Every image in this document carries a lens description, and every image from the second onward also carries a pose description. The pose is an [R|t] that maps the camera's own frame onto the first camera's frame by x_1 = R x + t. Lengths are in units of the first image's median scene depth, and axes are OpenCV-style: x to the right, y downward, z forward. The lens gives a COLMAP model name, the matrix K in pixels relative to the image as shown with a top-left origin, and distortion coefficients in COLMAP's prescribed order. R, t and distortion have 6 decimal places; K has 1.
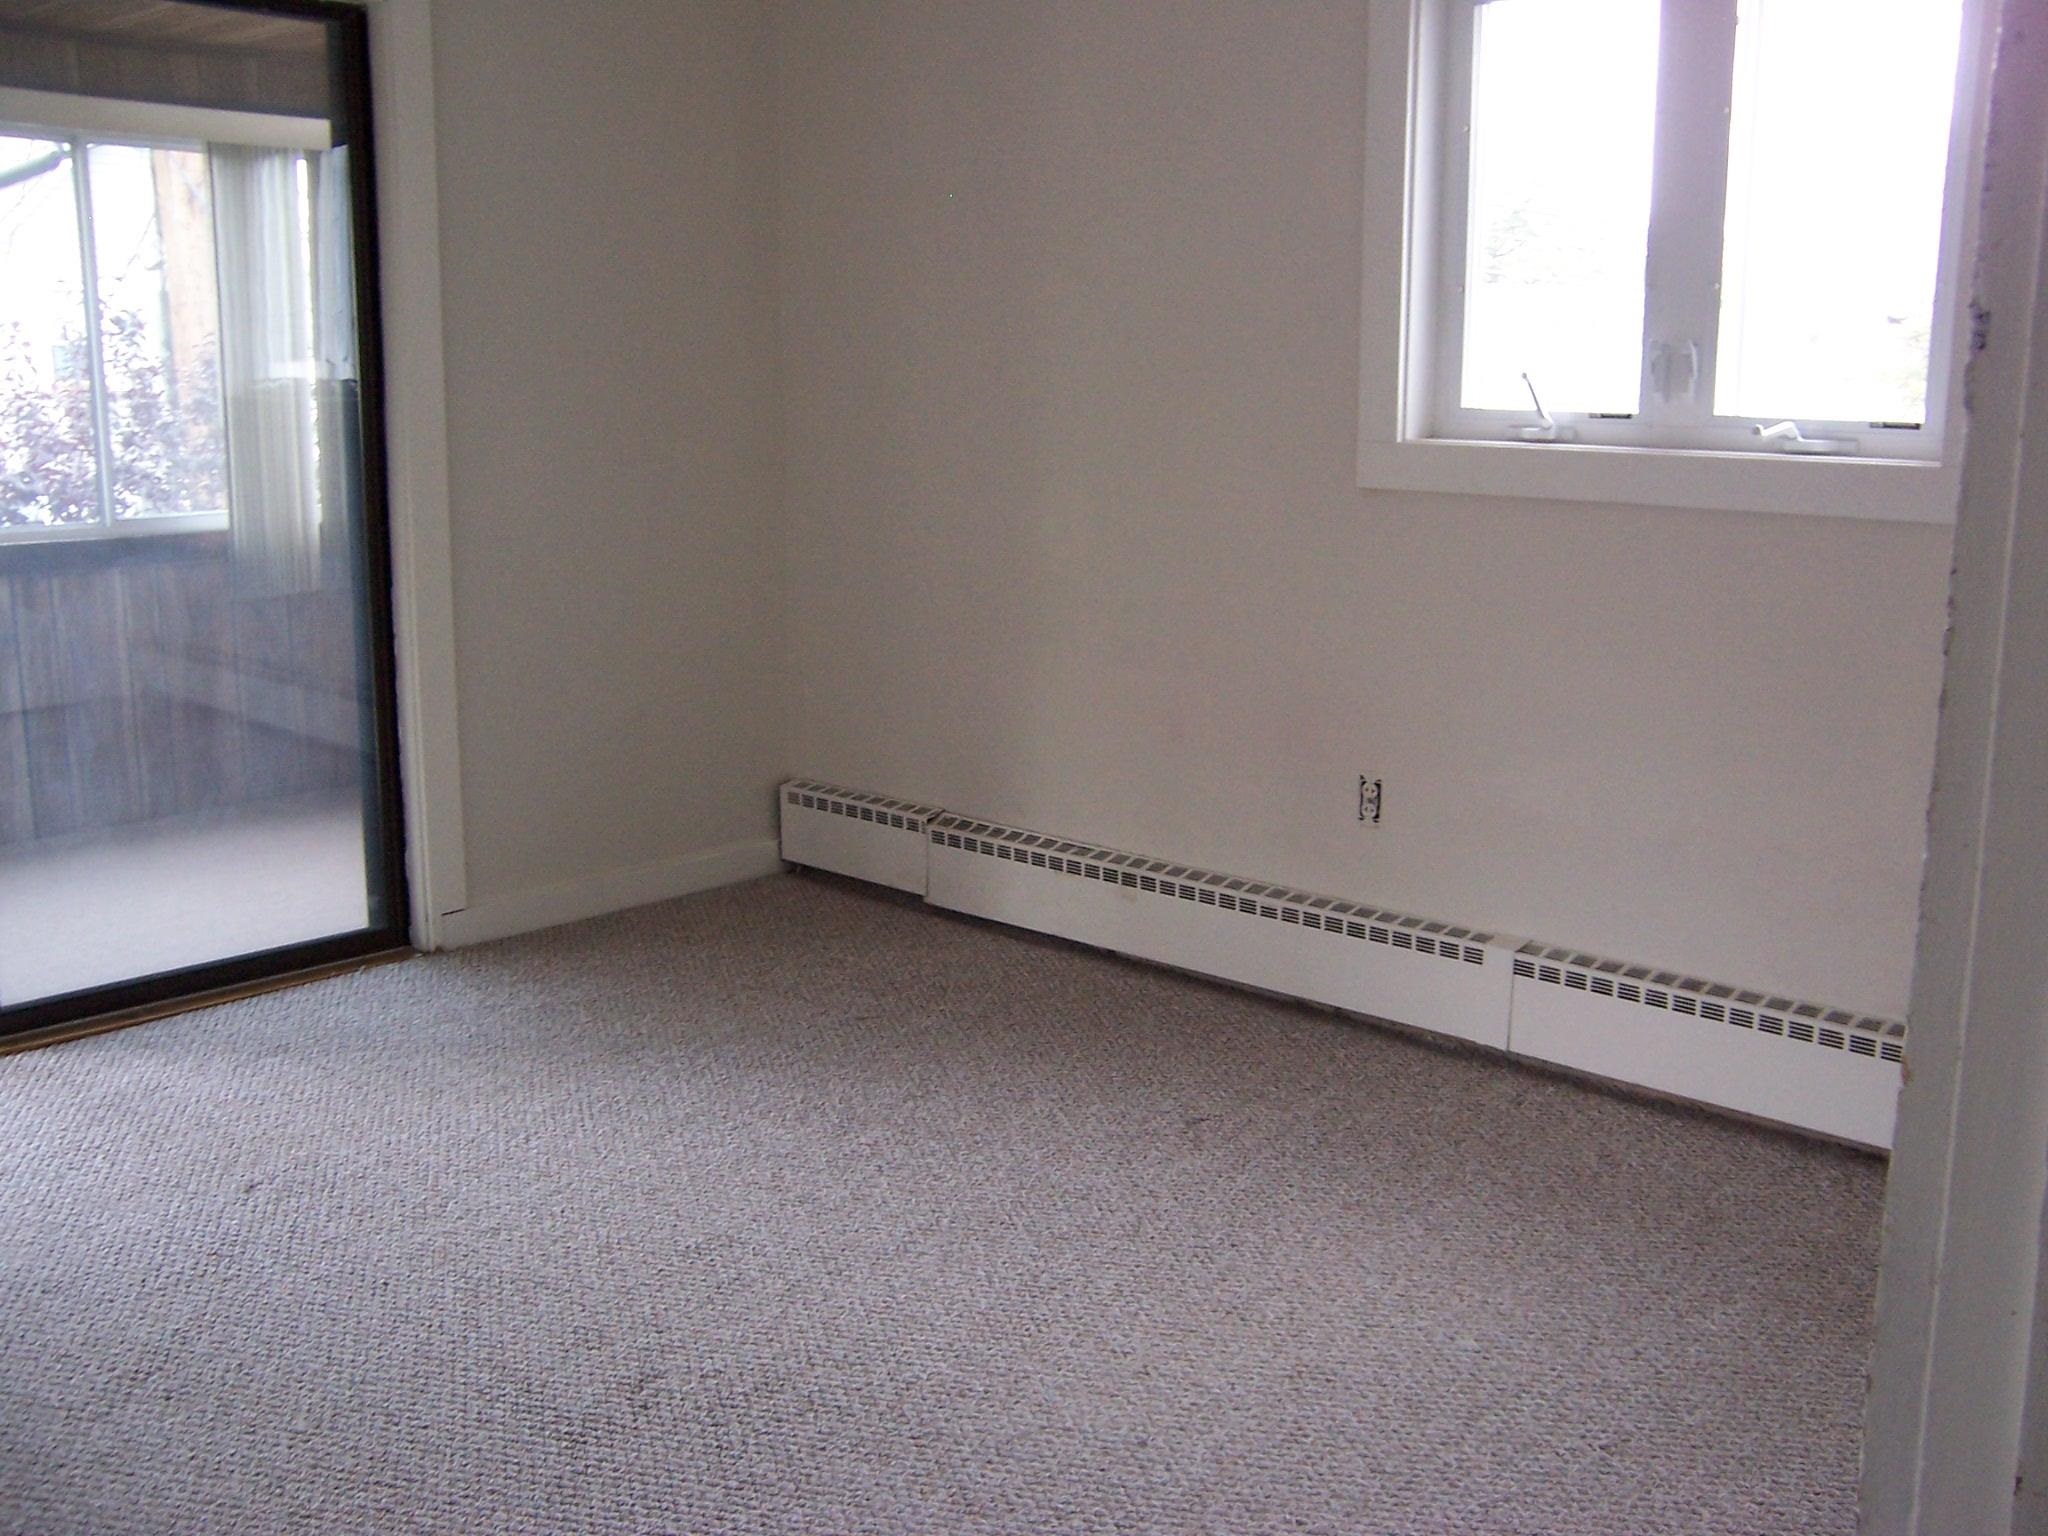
lens RADIAL K [[2031.9, 0, 1026.9], [0, 2031.9, 742.8], [0, 0, 1]] dist [-0.154132, 0.290930]
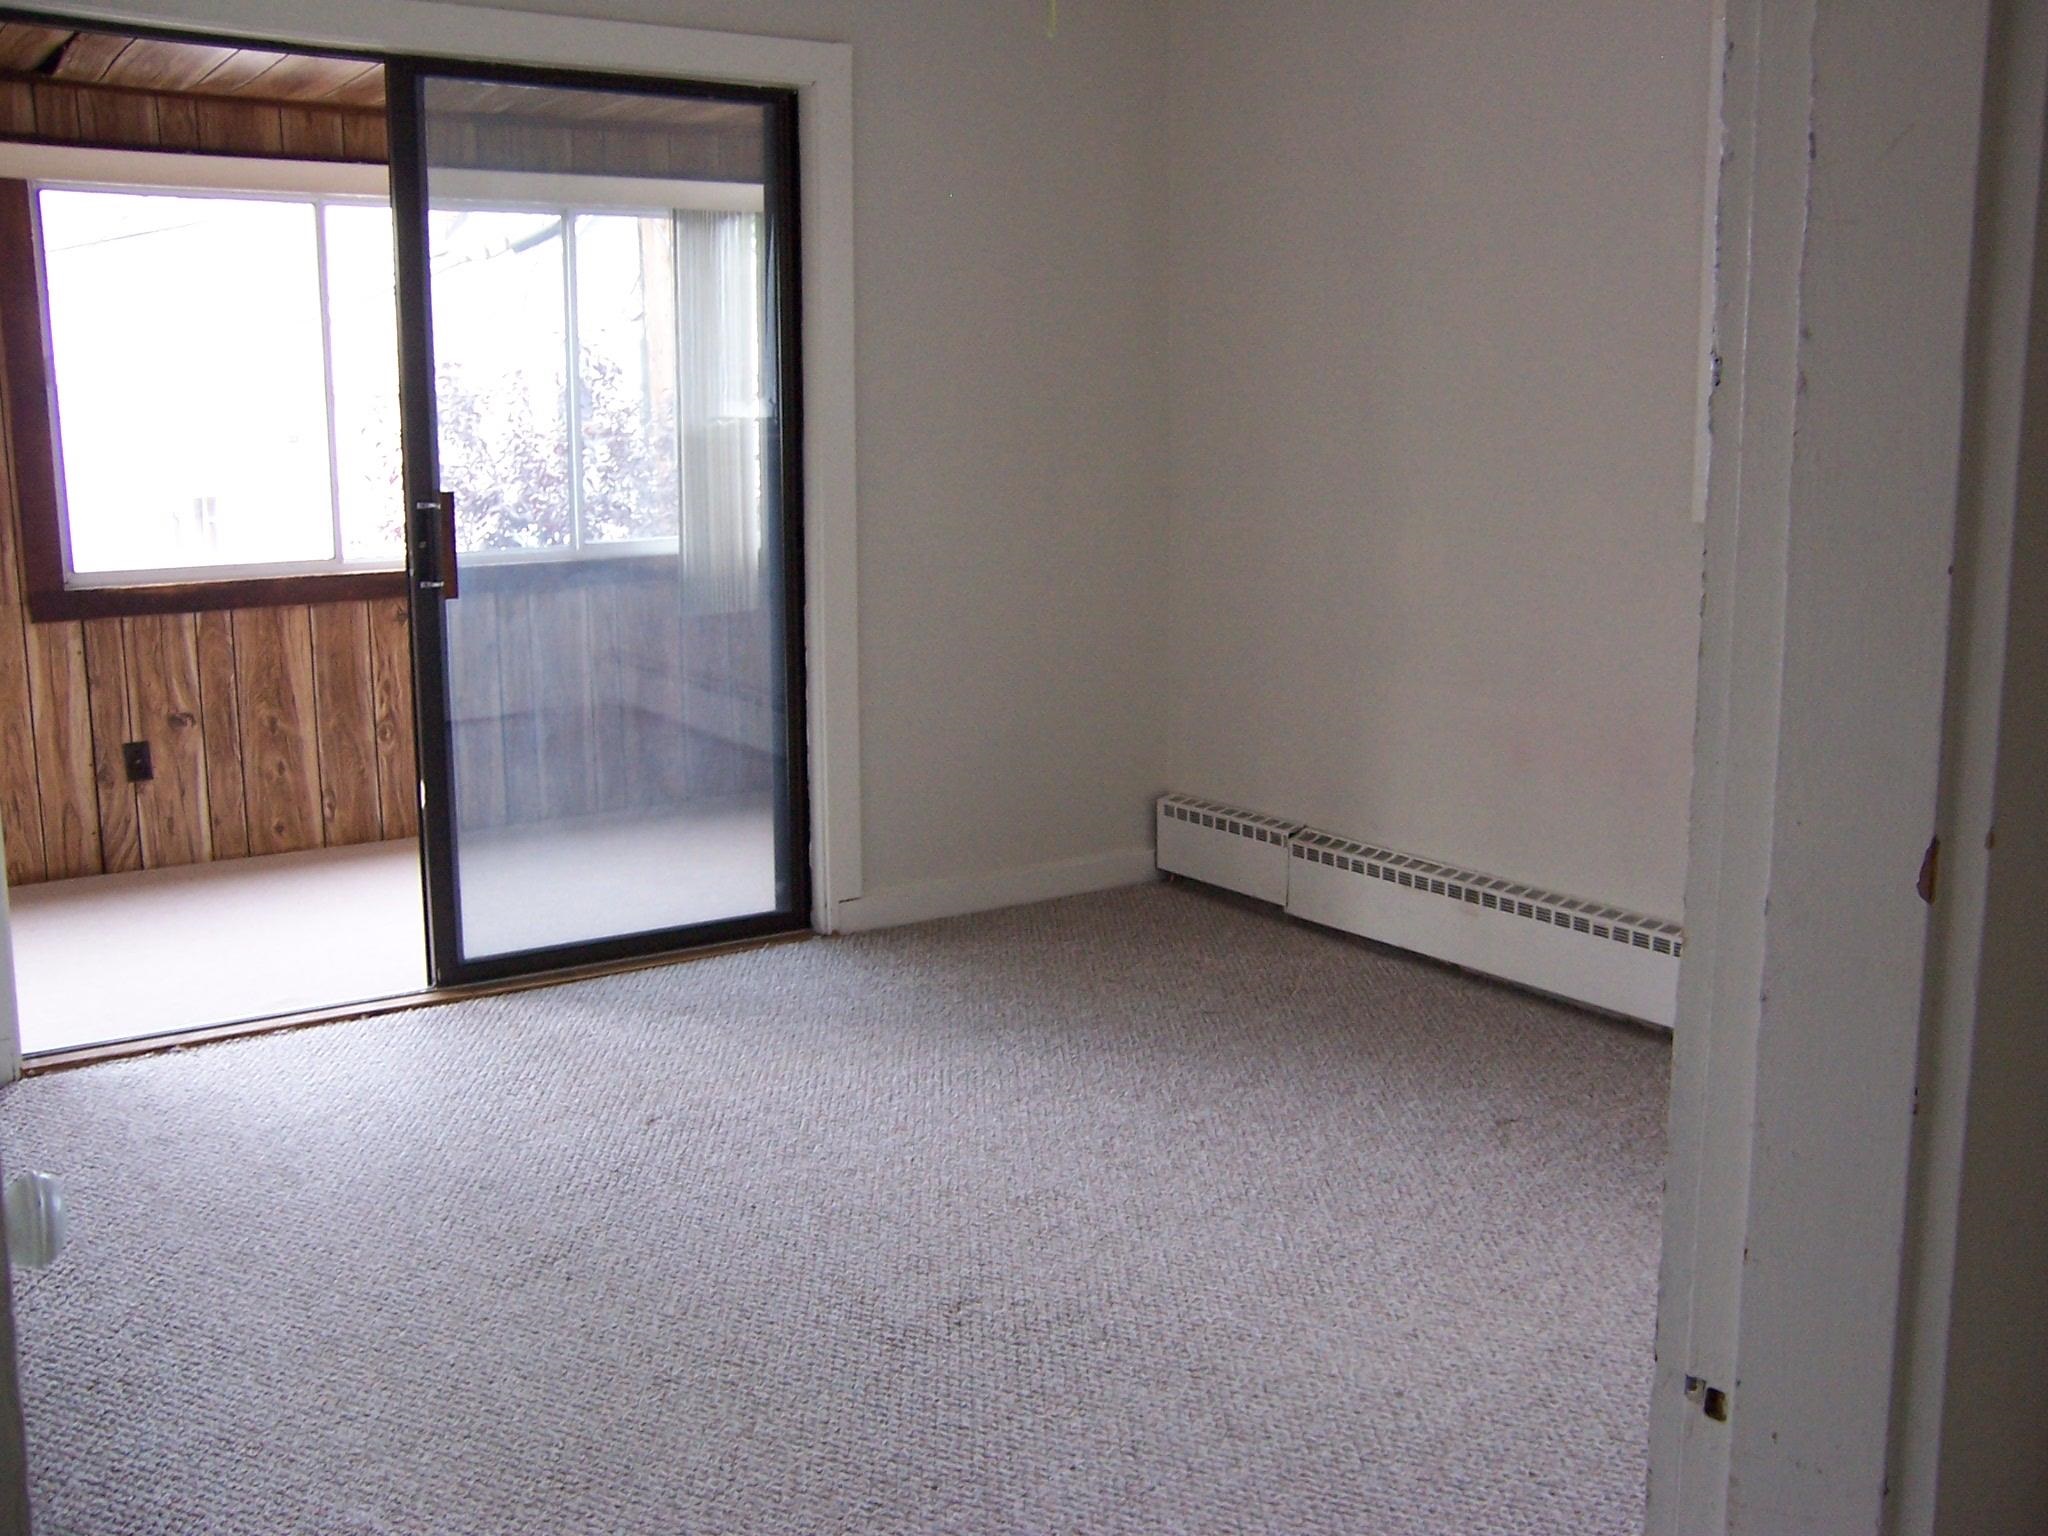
lens RADIAL K [[2031.9, 0, 1026.9], [0, 2031.9, 742.8], [0, 0, 1]] dist [-0.154132, 0.290930]
pose [[0.974513, 0.029976, -0.222321, 0.066080], [-0.034442, 0.999275, -0.016236, 0.015710], [0.221673, 0.023480, 0.974838, -0.079120]]
